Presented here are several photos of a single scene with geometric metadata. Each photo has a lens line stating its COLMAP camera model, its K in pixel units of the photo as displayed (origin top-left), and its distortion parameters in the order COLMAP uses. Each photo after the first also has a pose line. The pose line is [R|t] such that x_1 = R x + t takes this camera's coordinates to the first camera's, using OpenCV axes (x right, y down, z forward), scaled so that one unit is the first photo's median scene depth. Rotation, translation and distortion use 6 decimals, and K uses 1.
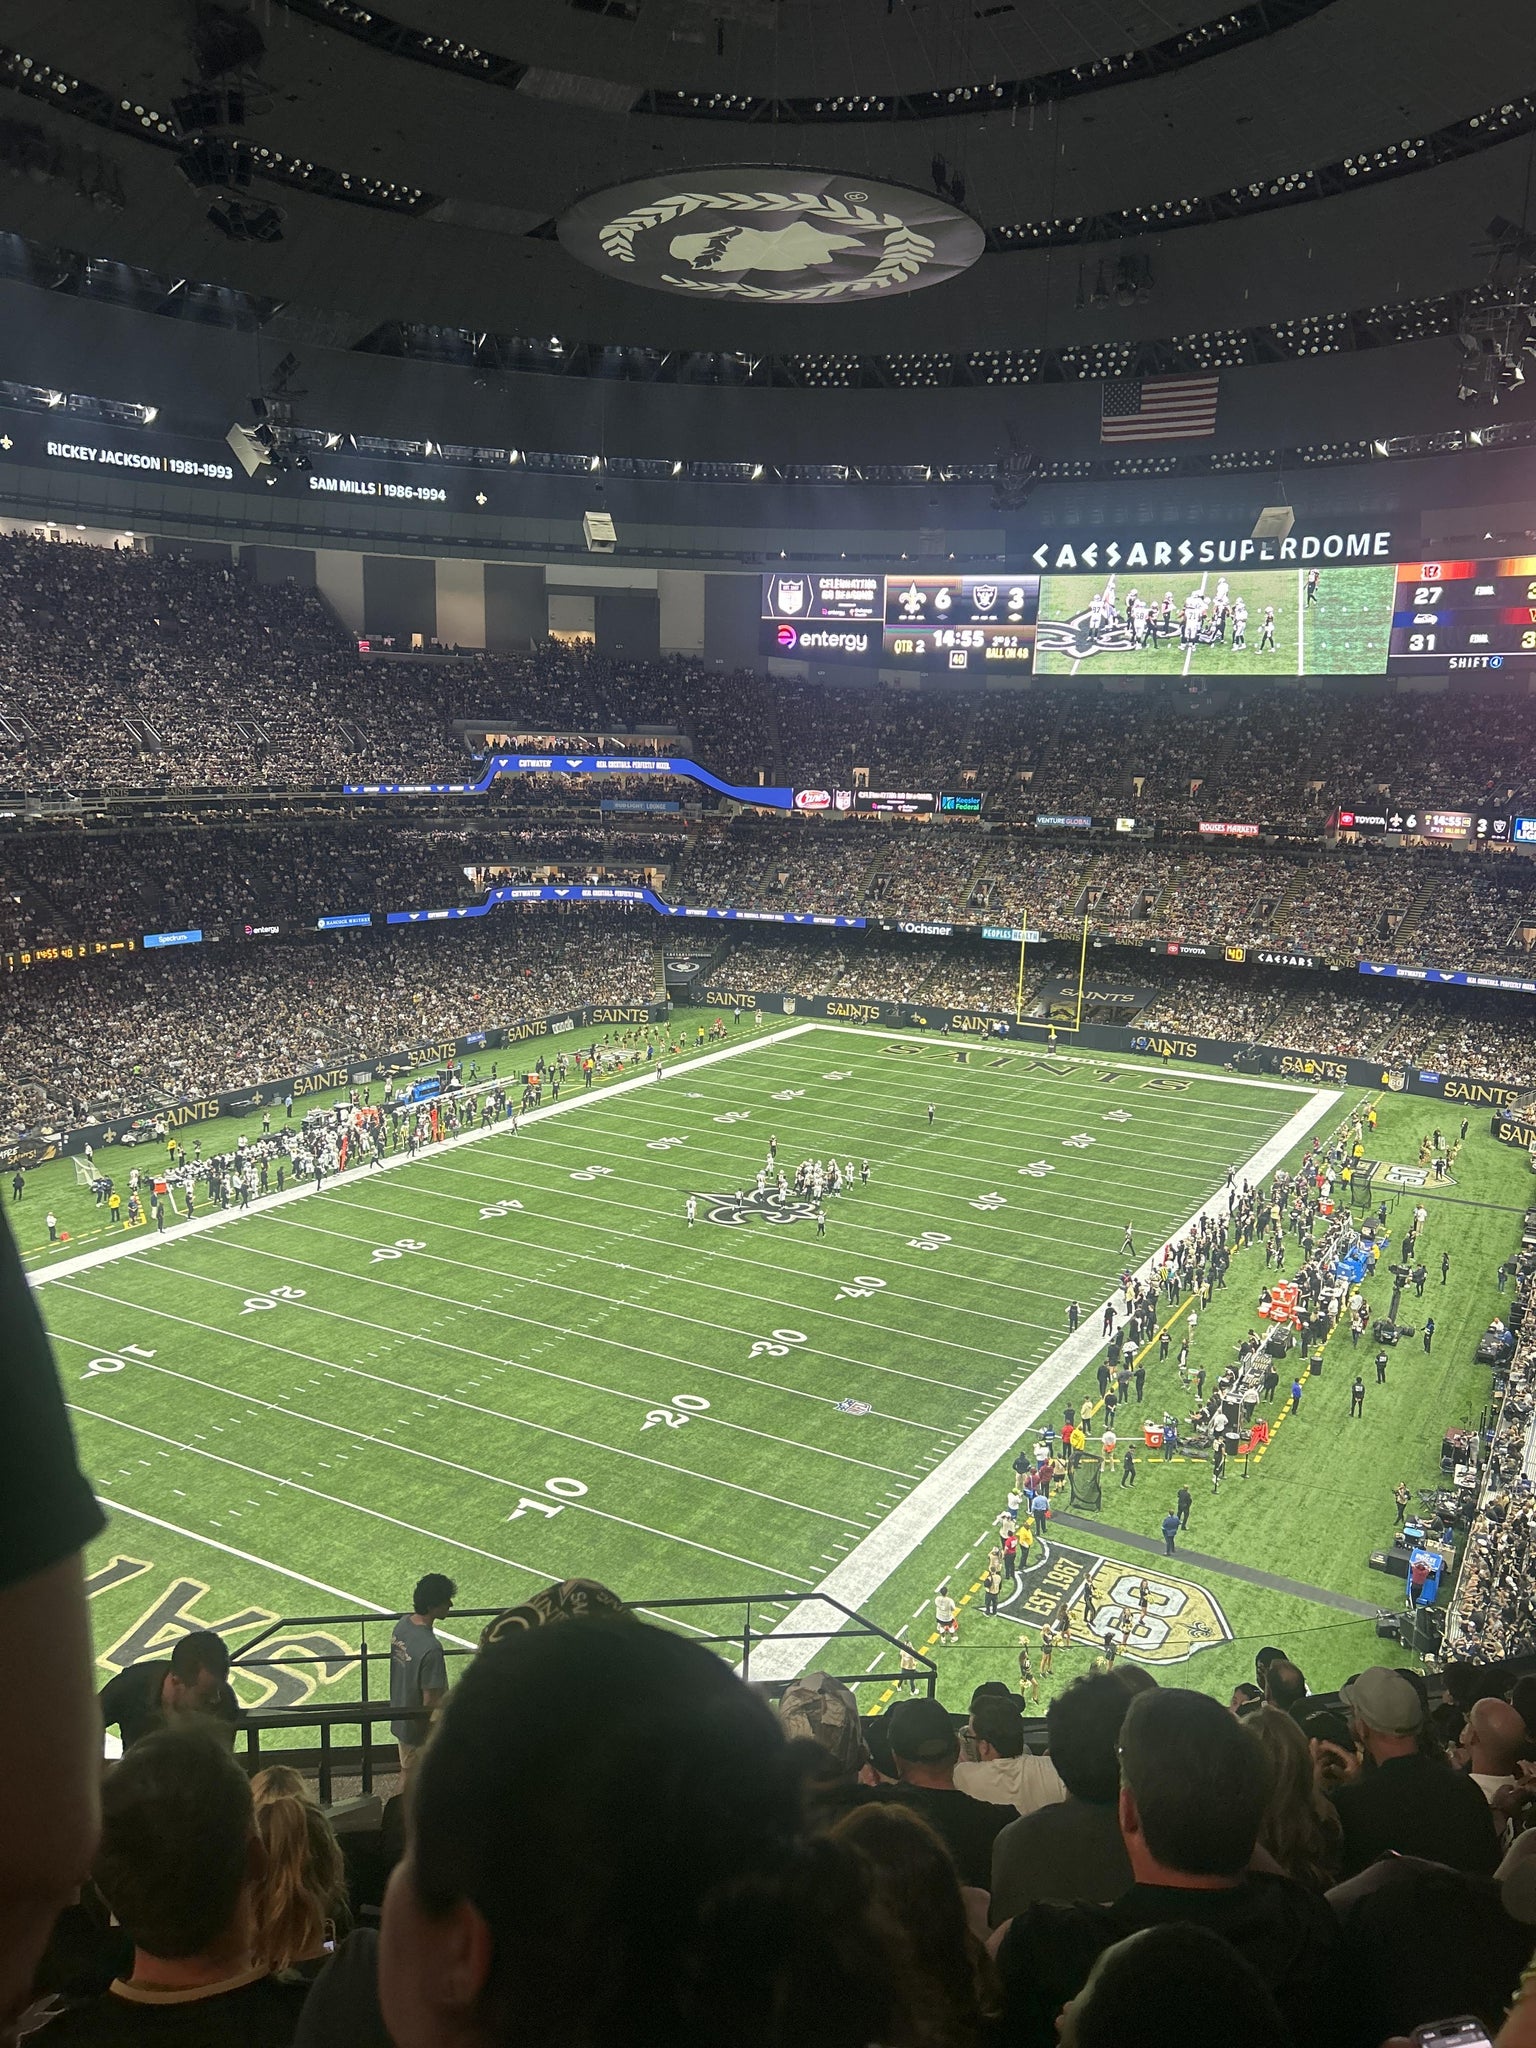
lens RADIAL K [[1534.4, 0, 776.9], [0, 1534.4, 1022.2], [0, 0, 1]] dist [0.083983, -0.155284]
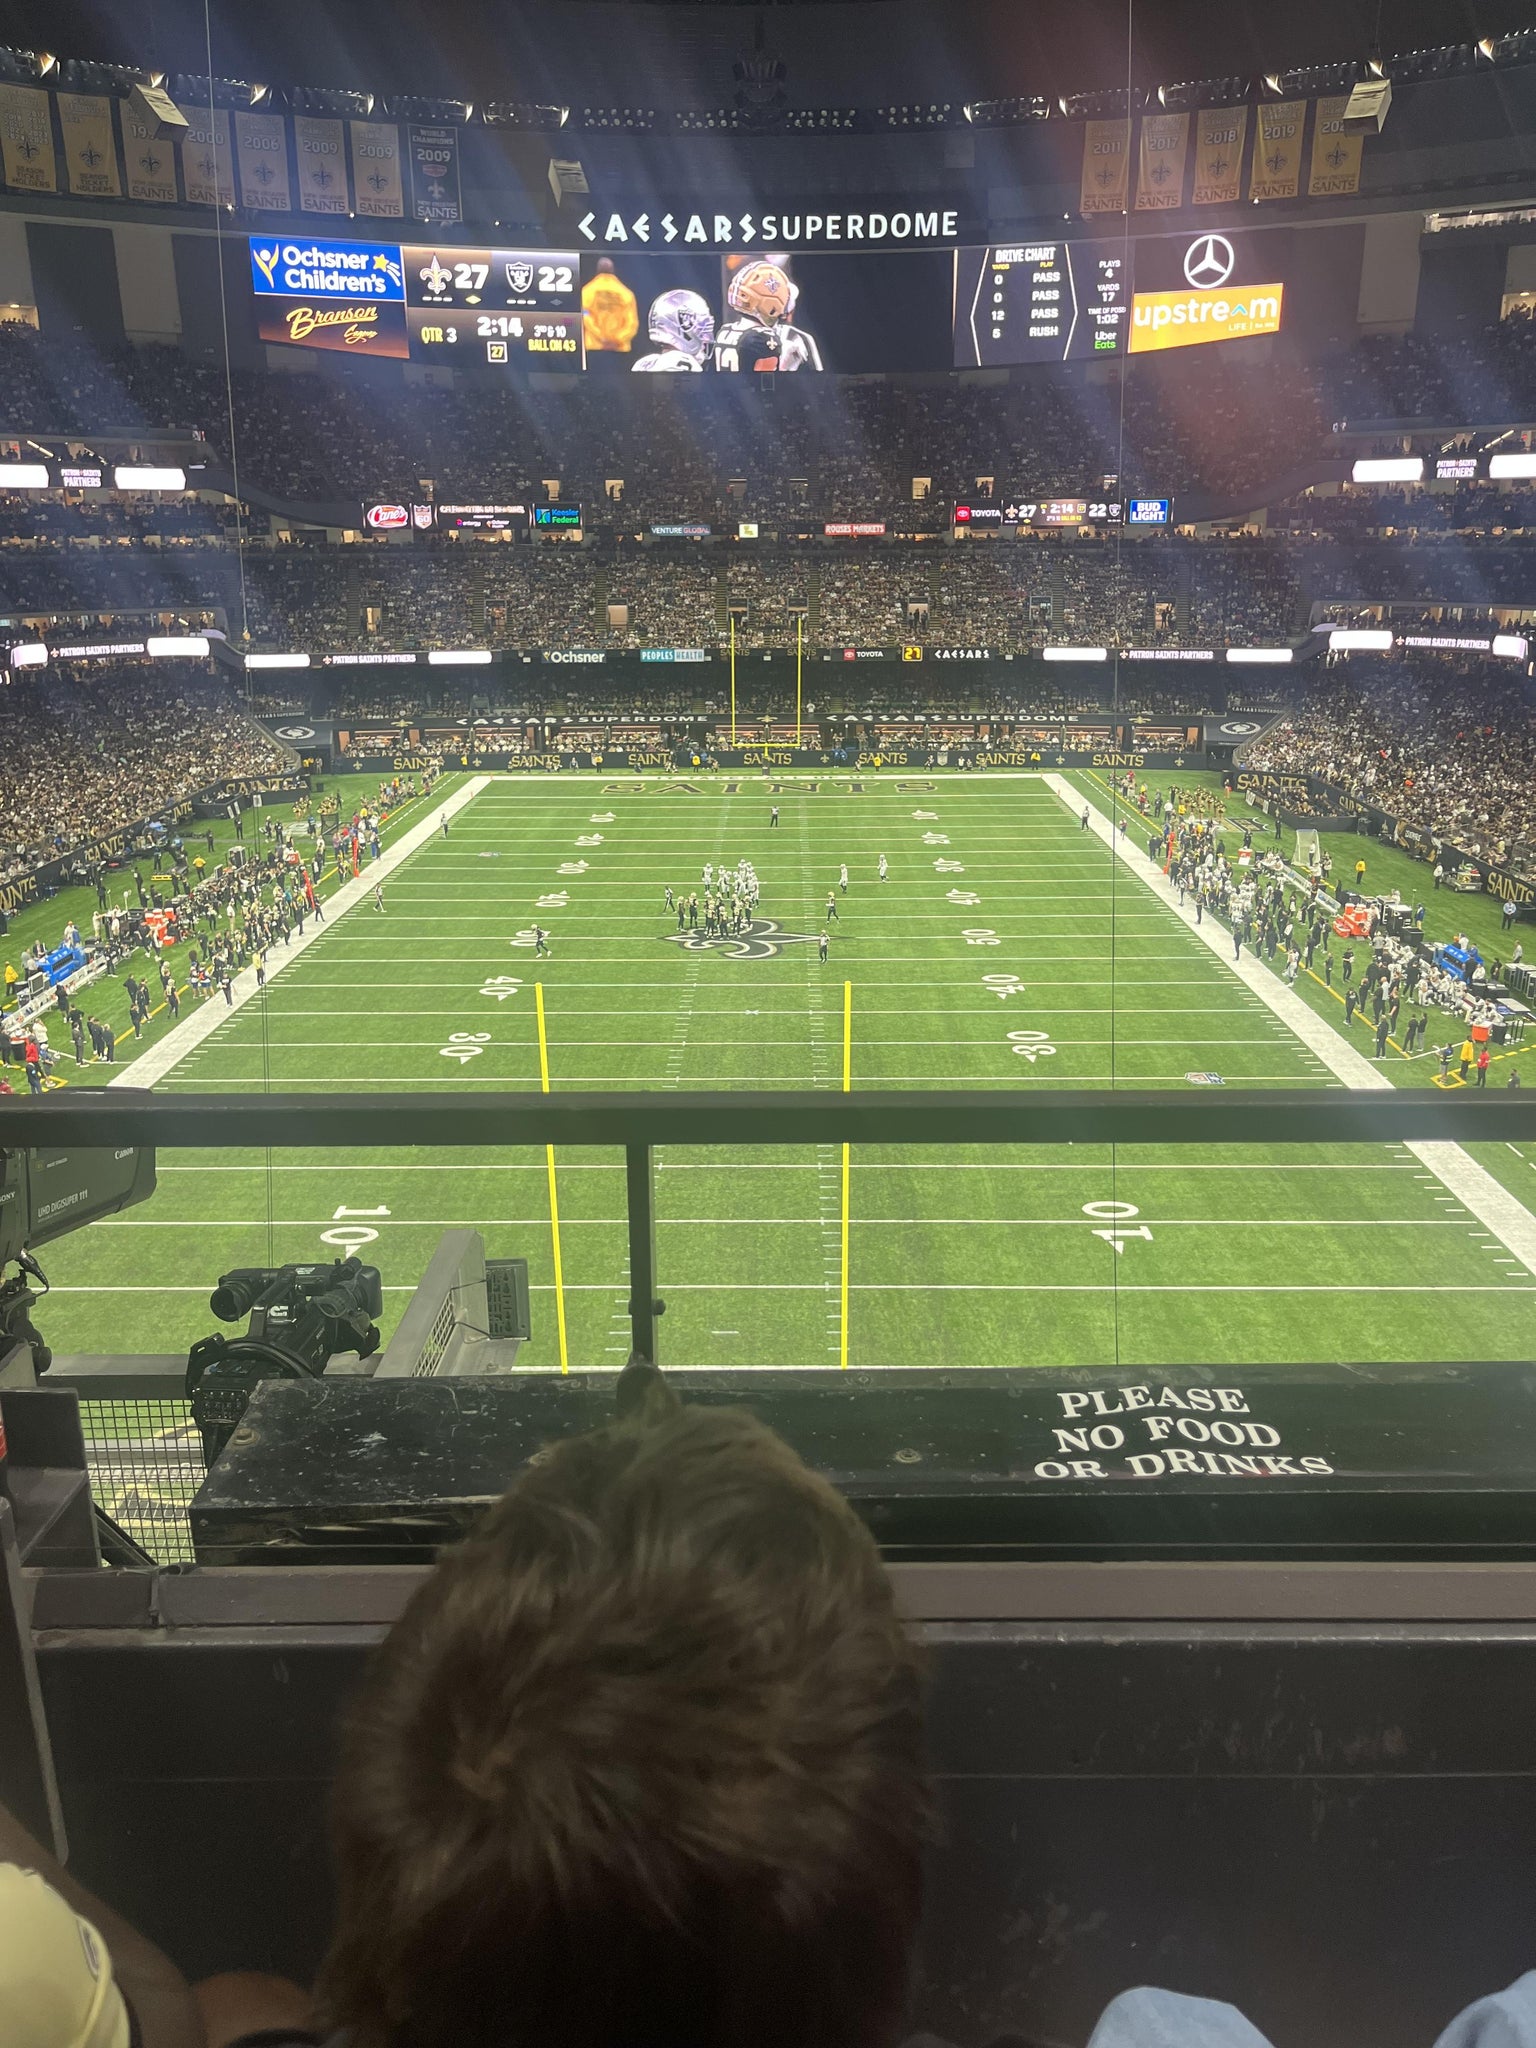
lens RADIAL K [[1540.6, 0, 771.8], [0, 1540.6, 1041.7], [0, 0, 1]] dist [0.049234, -0.051203]
pose [[0.873206, -0.185597, 0.450627, -0.243969], [0.119042, 0.977865, 0.172072, 0.016158], [-0.472588, -0.096610, 0.875972, 0.131901]]
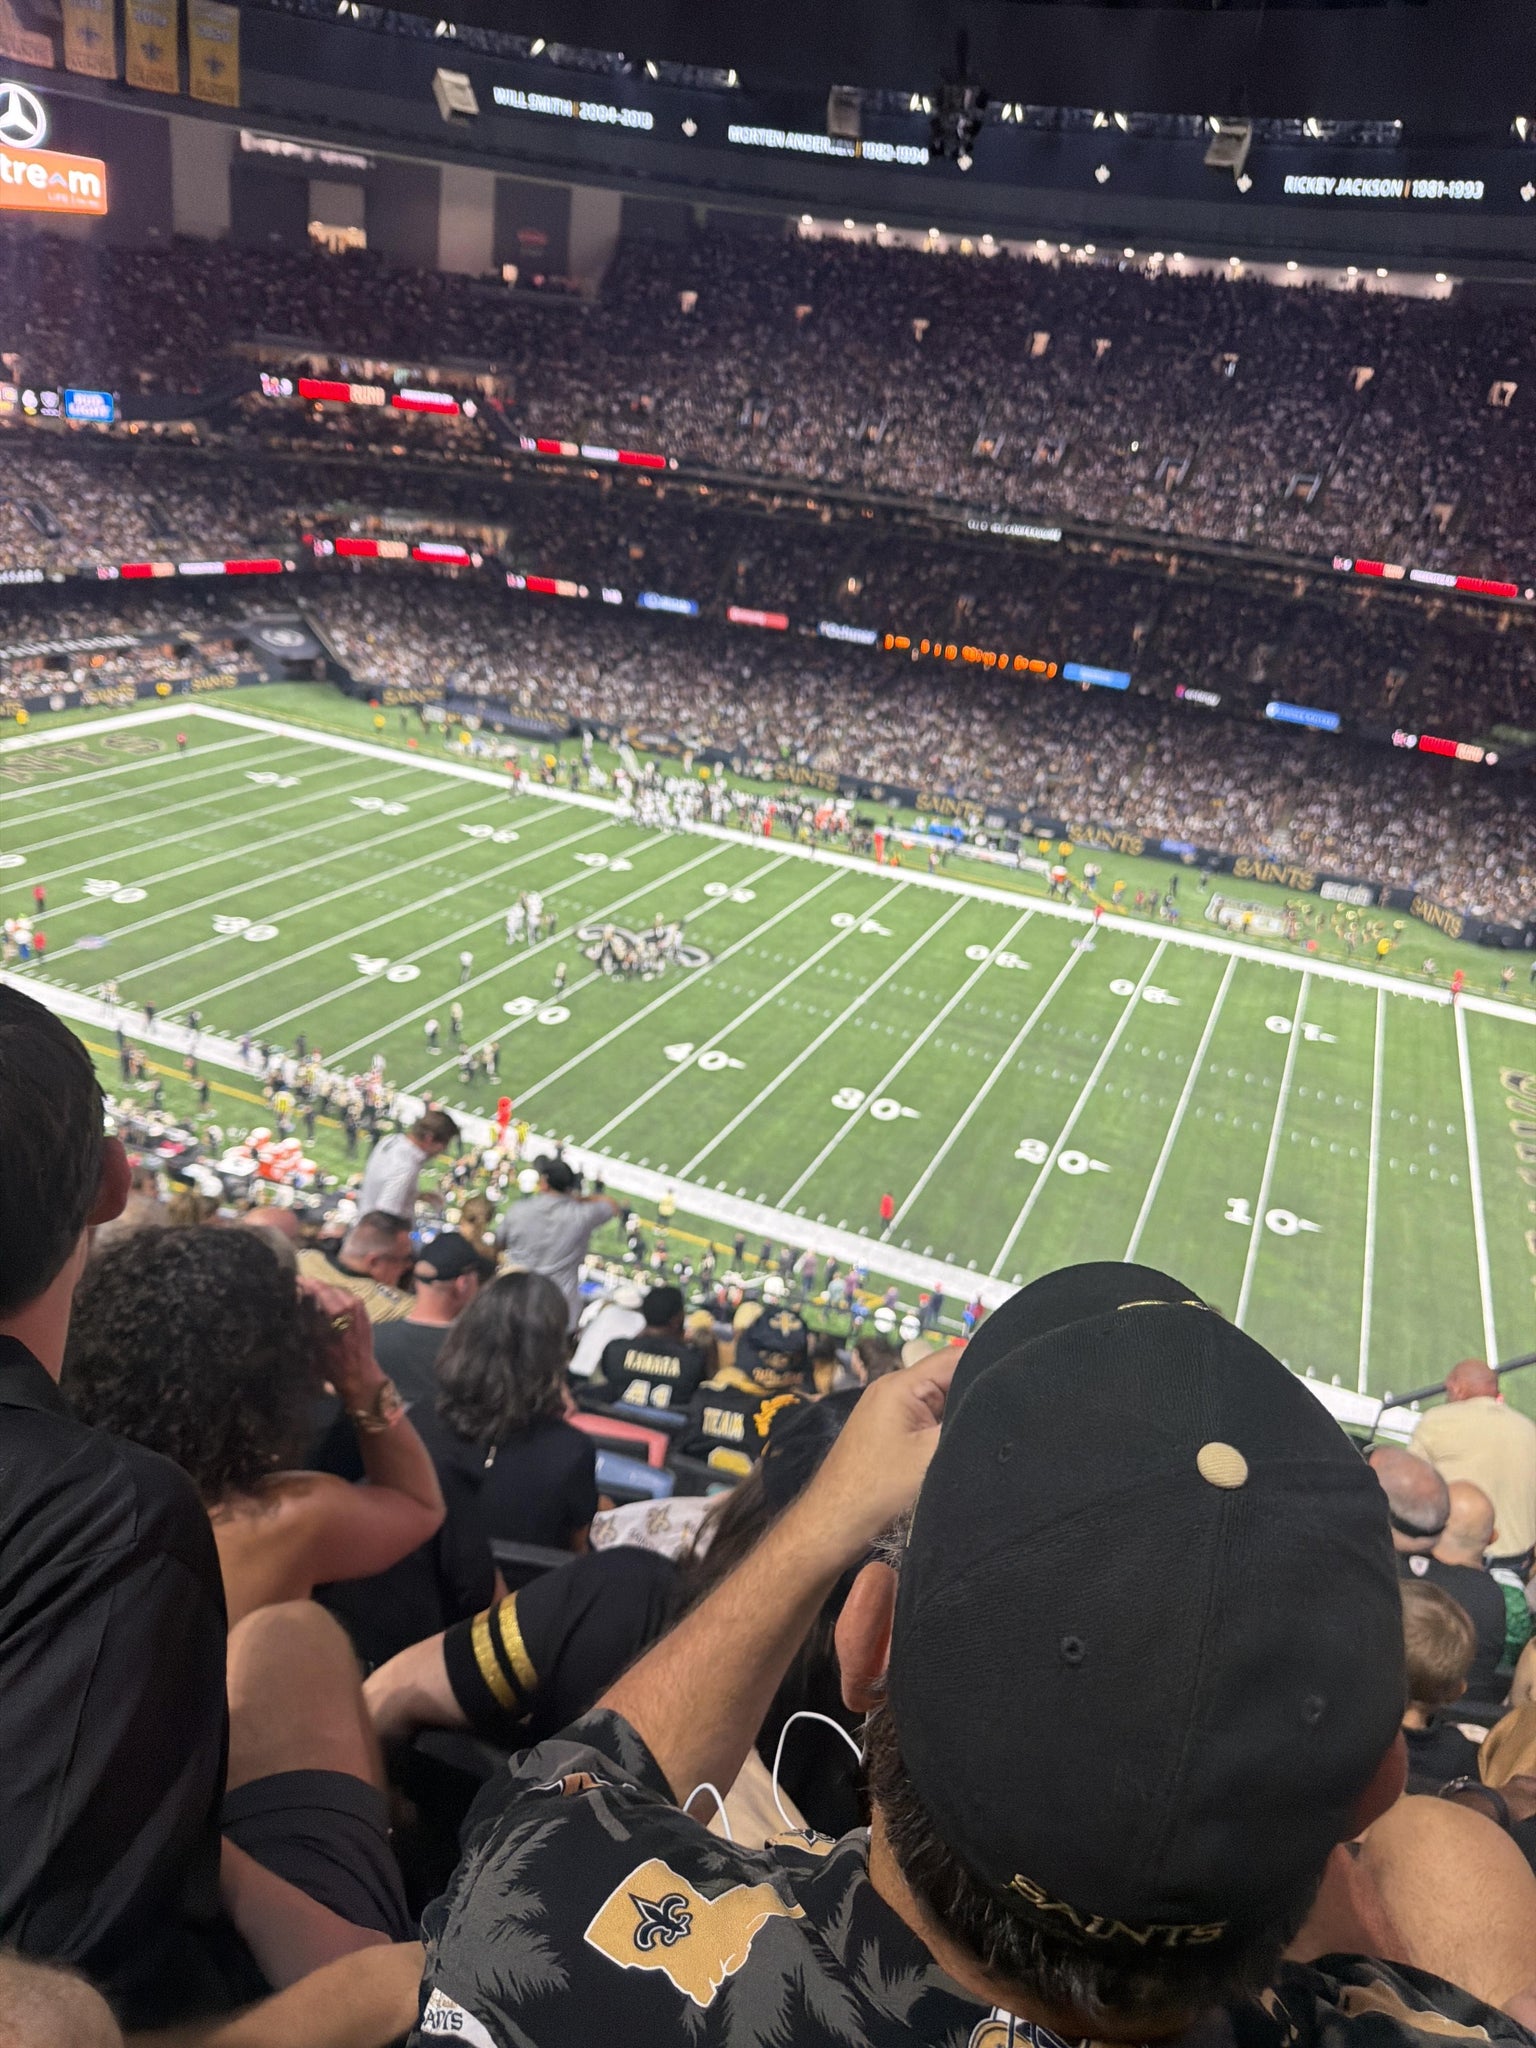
lens RADIAL K [[1471.1, 0, 764.3], [0, 1471.1, 1014.4], [0, 0, 1]] dist [0.001286, -0.007895]
pose [[-0.122300, -0.423699, 0.897509, -0.492439], [0.068622, 0.898523, 0.433529, -0.129068], [-0.990118, 0.114609, -0.080814, 0.590590]]
